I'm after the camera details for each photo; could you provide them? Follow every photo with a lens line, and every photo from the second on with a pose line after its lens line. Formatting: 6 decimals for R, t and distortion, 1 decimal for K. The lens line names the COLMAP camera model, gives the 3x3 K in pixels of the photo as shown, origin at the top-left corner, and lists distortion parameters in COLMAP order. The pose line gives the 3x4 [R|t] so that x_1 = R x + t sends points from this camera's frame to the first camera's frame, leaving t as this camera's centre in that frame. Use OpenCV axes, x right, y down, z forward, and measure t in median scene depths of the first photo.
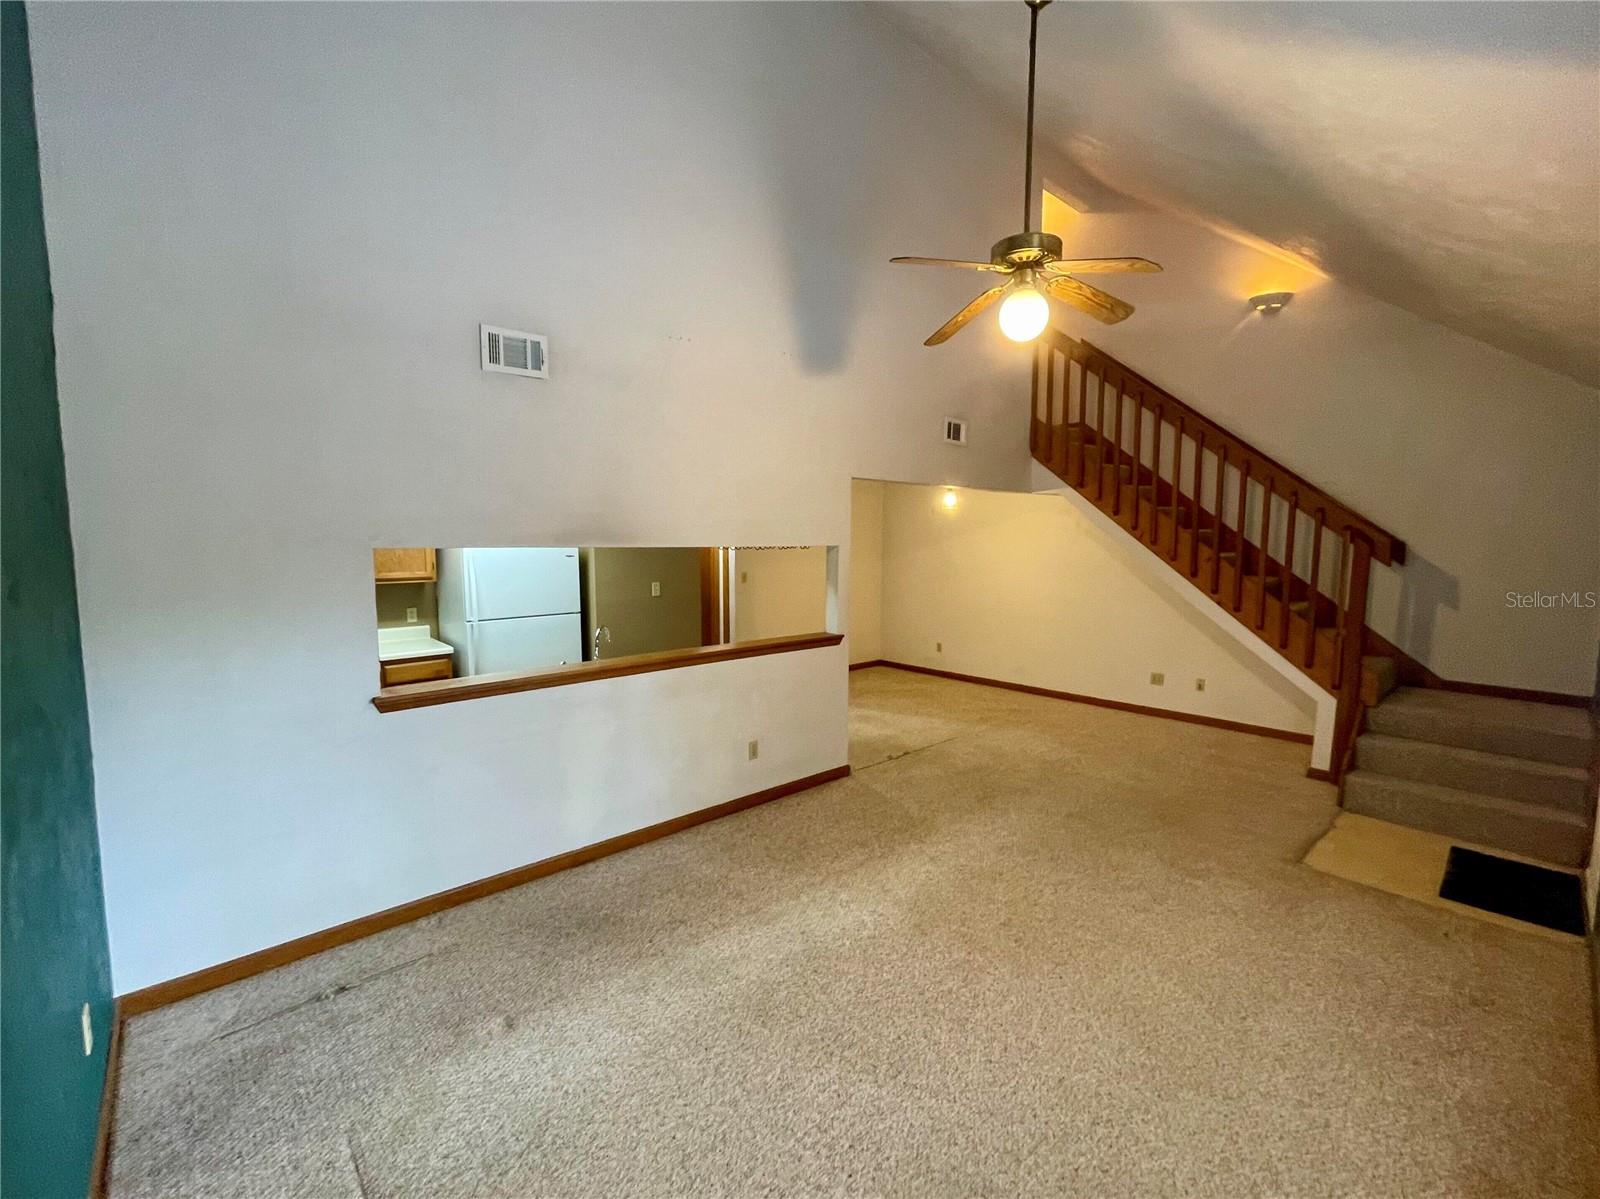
lens RADIAL K [[680.4, 0, 787.6], [0, 680.4, 598.3], [0, 0, 1]] dist [-0.001208, 0.000068]
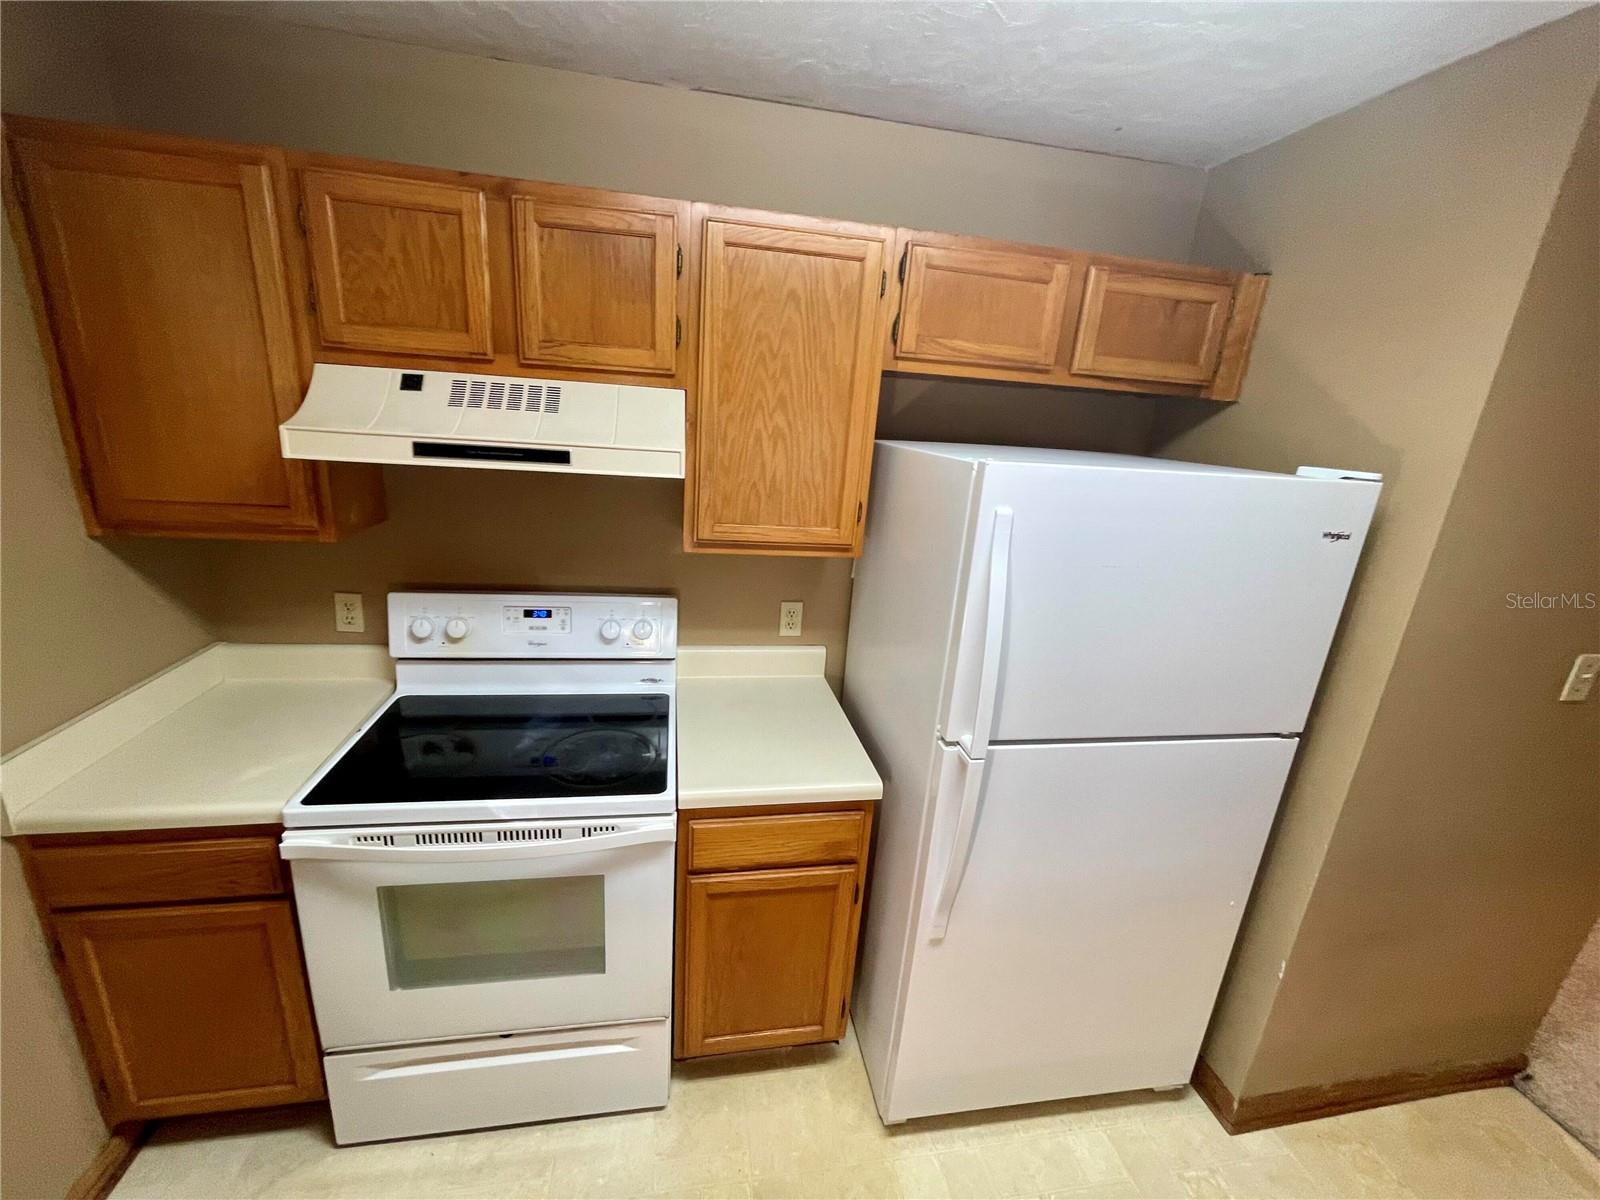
lens RADIAL K [[643.0, 0, 791.7], [0, 643.0, 600.4], [0, 0, 1]] dist [-0.002149, -0.000126]
pose [[0.852267, 0.203619, -0.481851, -0.403113], [-0.117568, 0.972126, 0.202852, -0.068286], [0.509725, -0.116234, 0.852450, 0.735877]]
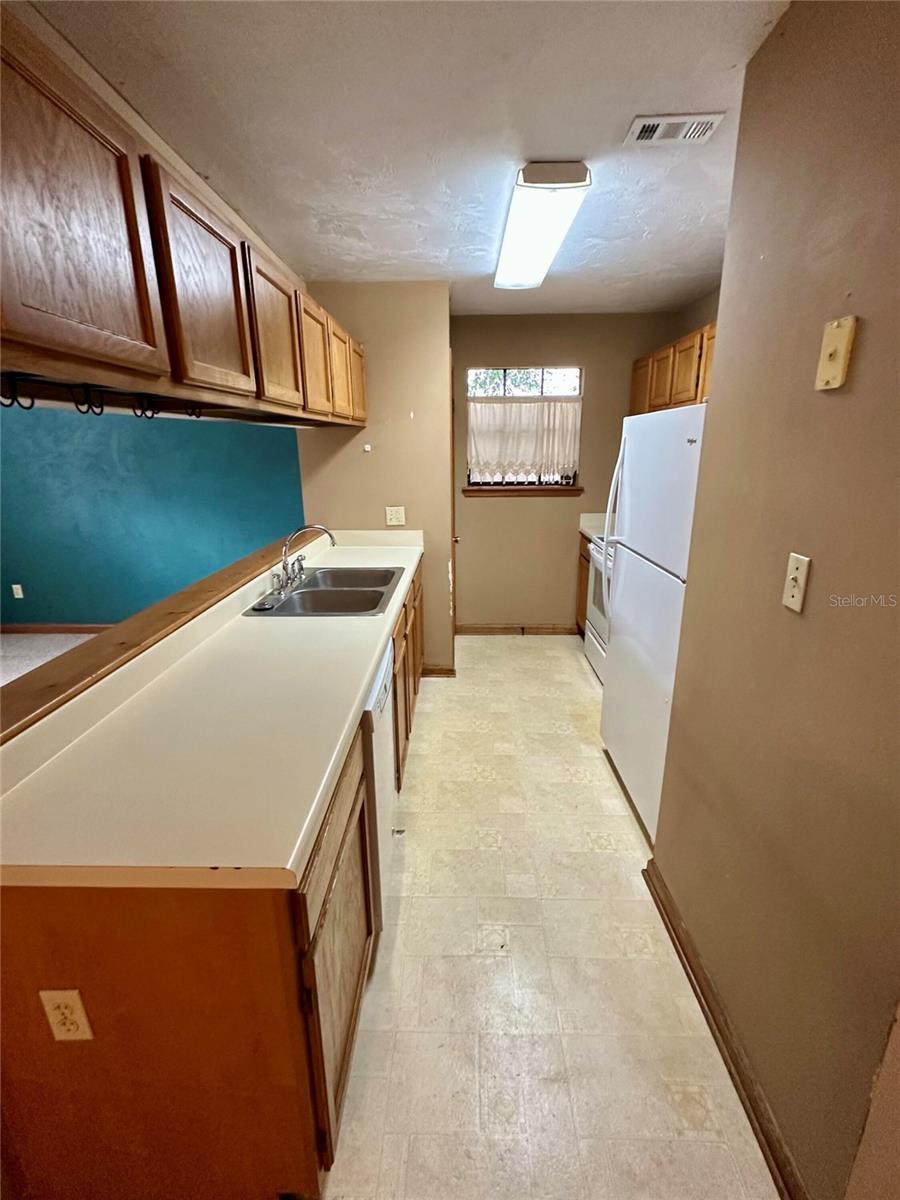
lens RADIAL K [[541.7, 0, 447.7], [0, 541.7, 597.8], [0, 0, 1]] dist [-0.000228, 0.000069]
pose [[-0.685751, 0.205144, -0.698328, 0.039356], [-0.058144, 0.940950, 0.333515, -0.078697], [0.725510, 0.269312, -0.633330, 1.216342]]
